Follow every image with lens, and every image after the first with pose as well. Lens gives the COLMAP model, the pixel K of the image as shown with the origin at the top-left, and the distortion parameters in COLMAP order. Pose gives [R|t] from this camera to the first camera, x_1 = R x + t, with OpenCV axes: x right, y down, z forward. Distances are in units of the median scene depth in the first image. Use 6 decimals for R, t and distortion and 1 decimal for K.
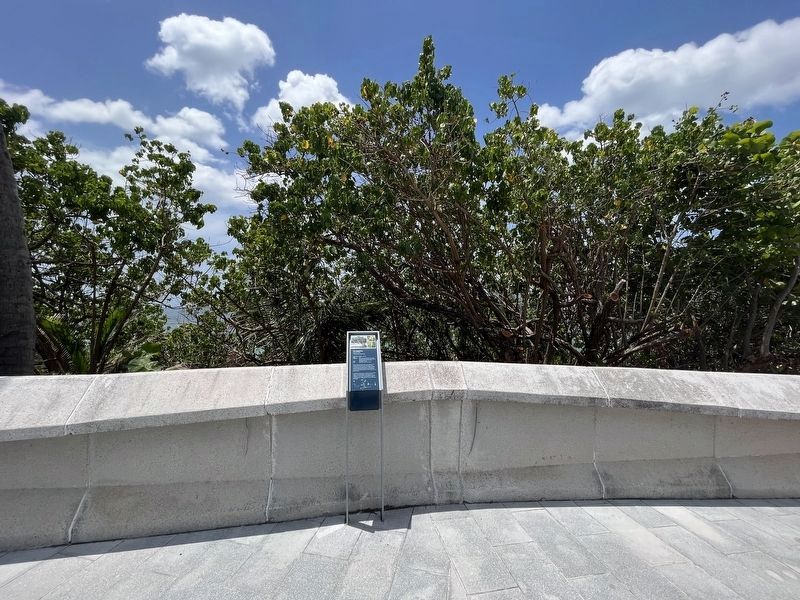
lens RADIAL K [[319.7, 0, 400.0], [0, 319.7, 300.0], [0, 0, 1]] dist [-0.000087, -0.000005]
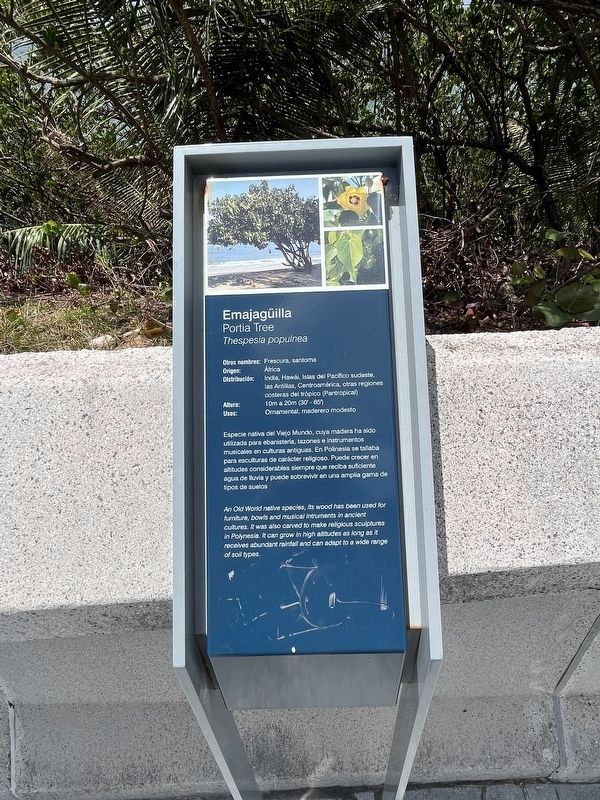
lens RADIAL K [[496.5, 0, 300.0], [0, 496.5, 400.0], [0, 0, 1]] dist [-0.001152, -0.000735]
pose [[0.988324, 0.056601, -0.141466, -0.078413], [0.045960, 0.774457, 0.630954, 0.051964], [0.145273, -0.630089, 0.762813, 0.790109]]
